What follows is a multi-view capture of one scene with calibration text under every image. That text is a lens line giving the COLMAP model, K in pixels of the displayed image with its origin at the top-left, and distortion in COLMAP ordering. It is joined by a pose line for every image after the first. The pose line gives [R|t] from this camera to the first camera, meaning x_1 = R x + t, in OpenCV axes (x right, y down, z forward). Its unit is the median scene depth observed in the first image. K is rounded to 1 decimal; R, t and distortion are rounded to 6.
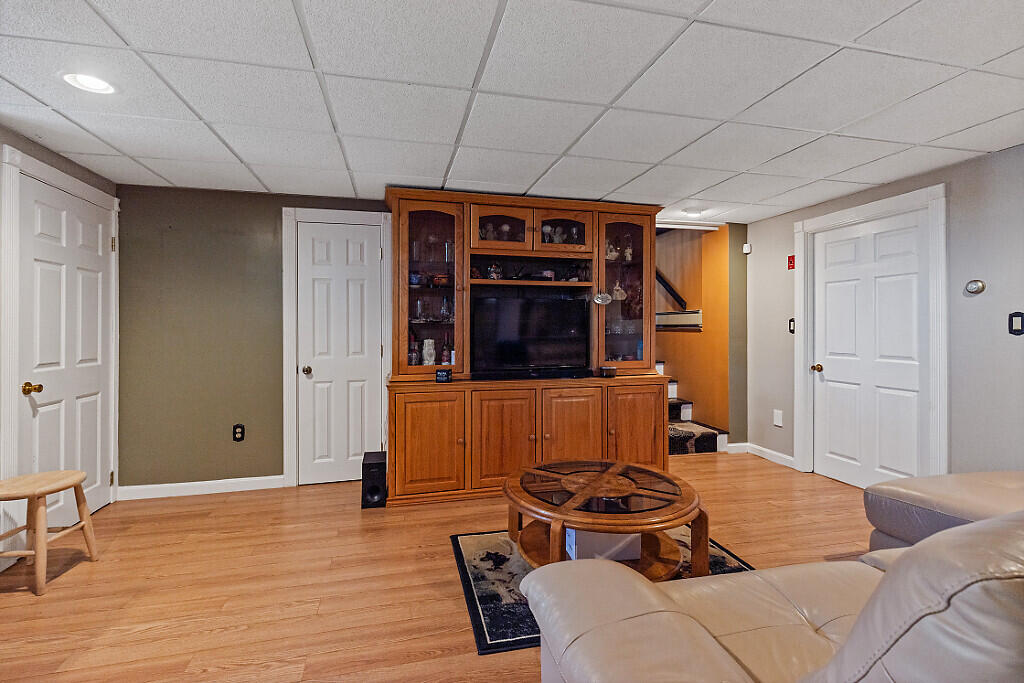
lens RADIAL K [[469.5, 0, 513.7], [0, 469.5, 322.6], [0, 0, 1]] dist [0.000335, 0.000027]
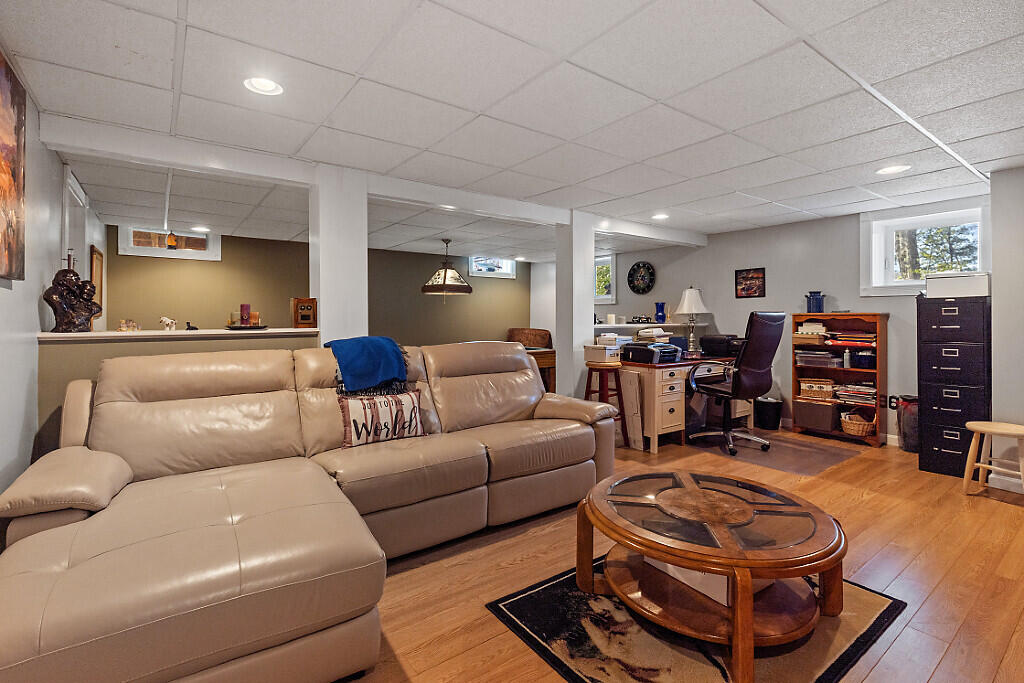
lens RADIAL K [[469.5, 0, 500.7], [0, 469.5, 316.4], [0, 0, 1]] dist [0.000335, 0.000027]
pose [[-0.927393, -0.000395, -0.374089, 0.560347], [0.000376, 0.999998, -0.001987, 0.010927], [0.374089, -0.001984, -0.927391, 1.119808]]
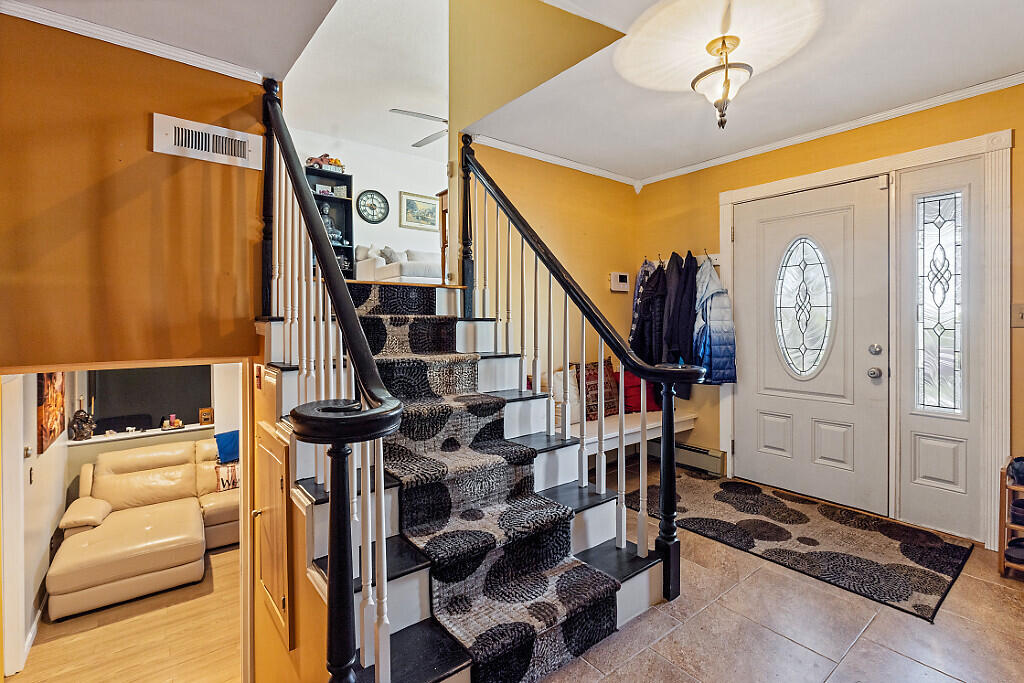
lens RADIAL K [[469.5, 0, 502.7], [0, 469.5, 320.3], [0, 0, 1]] dist [0.000335, 0.000027]
pose [[-0.922346, 0.009911, -0.386237, 0.237257], [0.008327, 0.999949, 0.005775, -0.344492], [0.386274, 0.002110, -0.922382, 2.111471]]
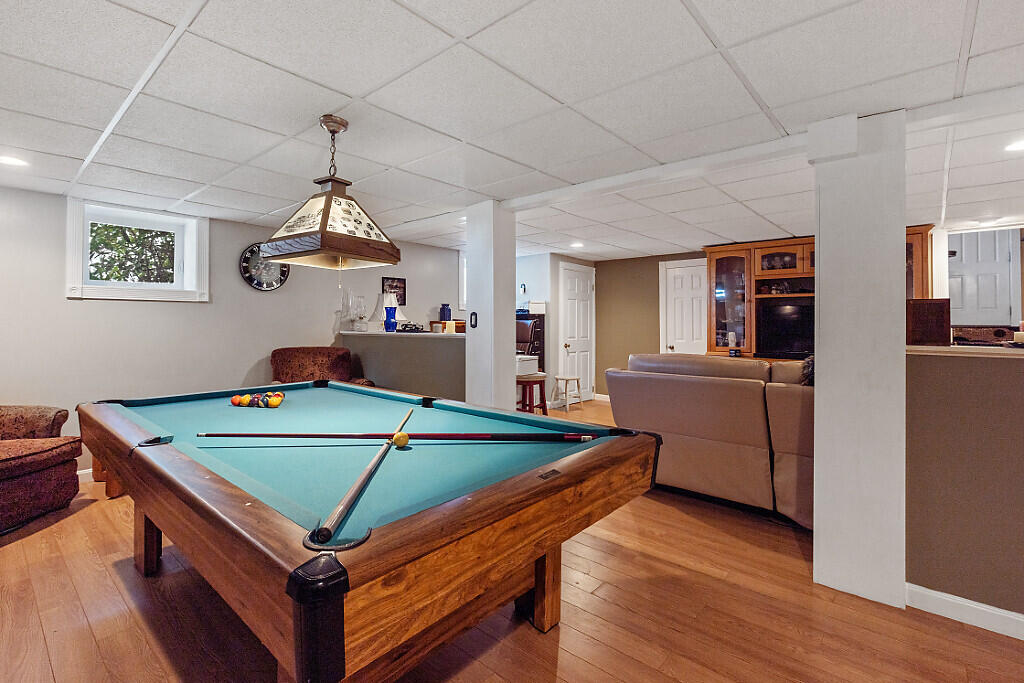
lens RADIAL K [[469.5, 0, 497.8], [0, 469.5, 317.5], [0, 0, 1]] dist [0.000335, 0.000027]
pose [[0.559776, -0.007777, -0.828608, 0.751824], [-0.002160, 0.999939, -0.010844, 0.004553], [0.828641, 0.007860, 0.559725, -0.642412]]
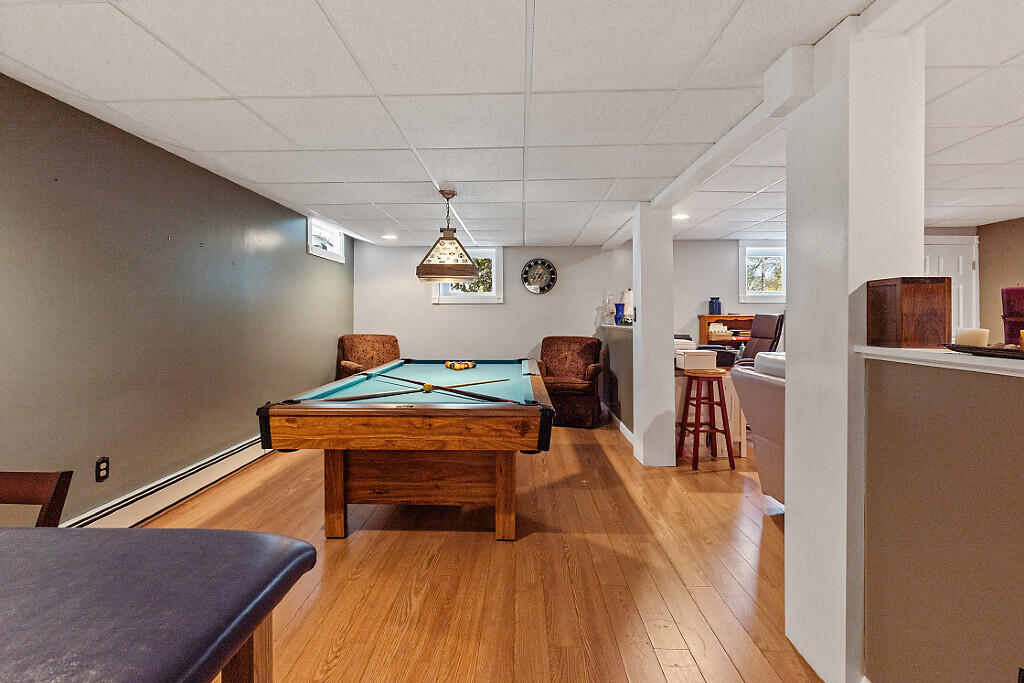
lens RADIAL K [[469.5, 0, 508.7], [0, 469.5, 320.5], [0, 0, 1]] dist [0.000335, 0.000027]
pose [[-0.267148, 0.008175, -0.963621, 1.043724], [0.002566, 0.999967, 0.007771, 0.003490], [0.963652, -0.000397, -0.267160, -0.088154]]
